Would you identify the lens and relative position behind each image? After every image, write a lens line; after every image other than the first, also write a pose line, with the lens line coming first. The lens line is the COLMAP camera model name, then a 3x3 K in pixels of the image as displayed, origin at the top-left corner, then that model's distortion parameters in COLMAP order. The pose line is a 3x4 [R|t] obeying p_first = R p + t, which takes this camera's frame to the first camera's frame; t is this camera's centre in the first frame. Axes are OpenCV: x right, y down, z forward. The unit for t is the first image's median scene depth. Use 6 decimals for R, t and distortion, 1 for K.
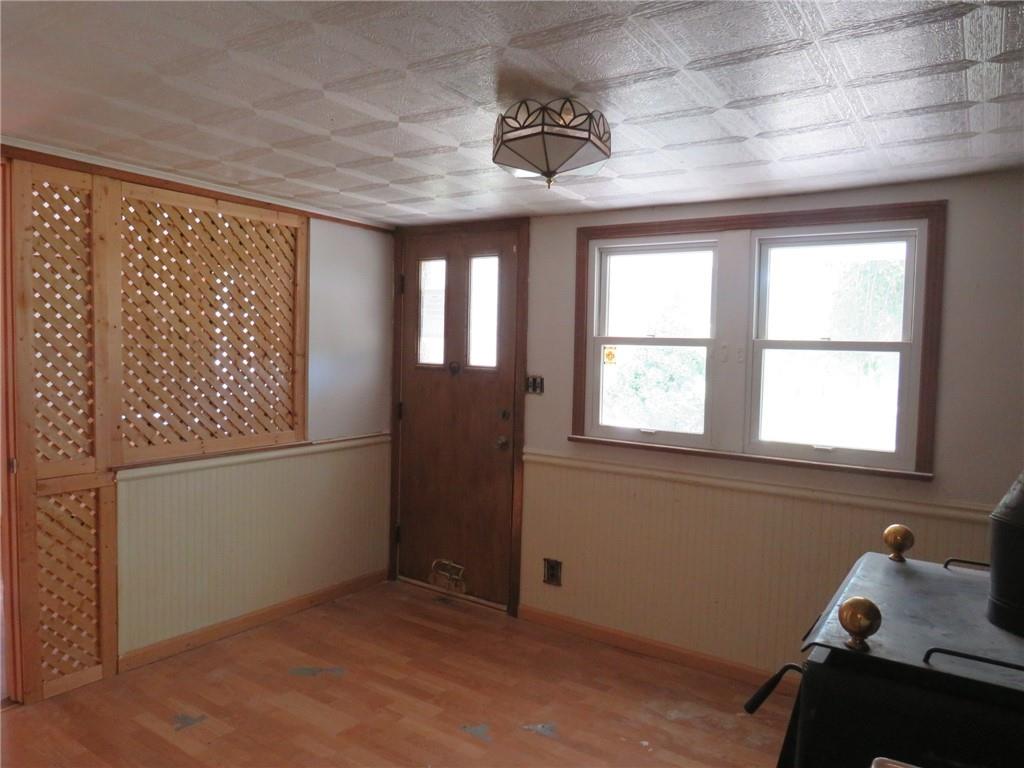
lens RADIAL K [[717.6, 0, 513.5], [0, 717.6, 387.5], [0, 0, 1]] dist [-0.031849, 0.008043]
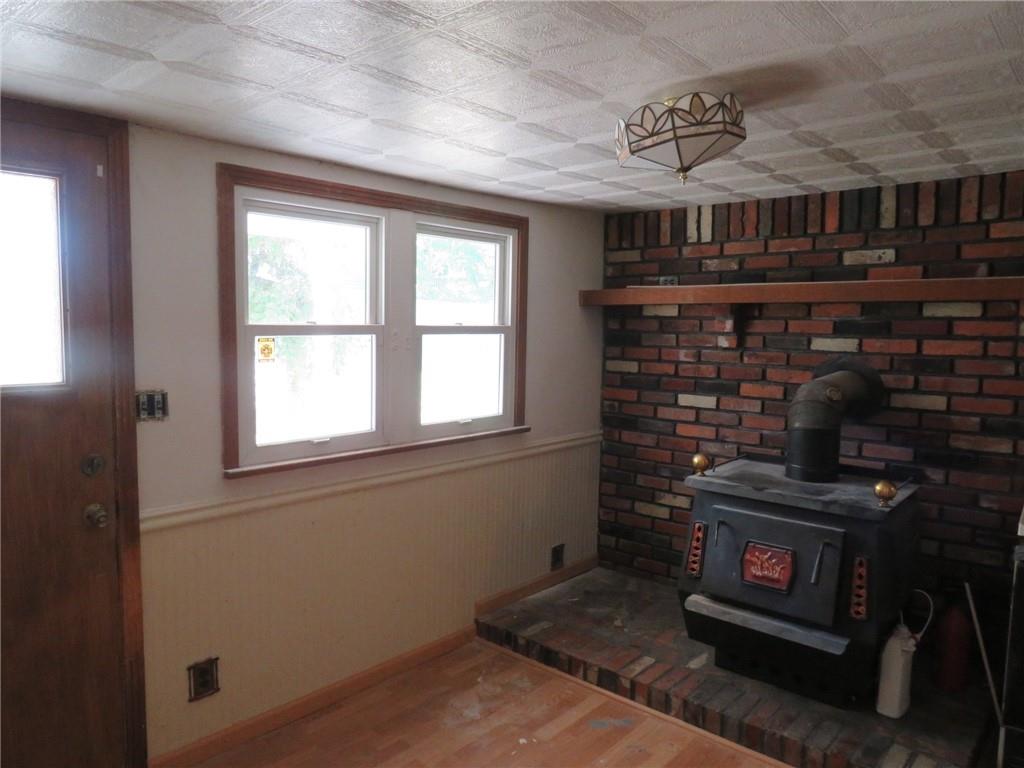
lens RADIAL K [[717.6, 0, 512.6], [0, 717.6, 383.4], [0, 0, 1]] dist [-0.031849, 0.008043]
pose [[0.130434, -0.115061, 0.984758, -0.559402], [0.042877, 0.992968, 0.110341, -0.081003], [-0.990529, 0.027832, 0.134450, 0.654626]]
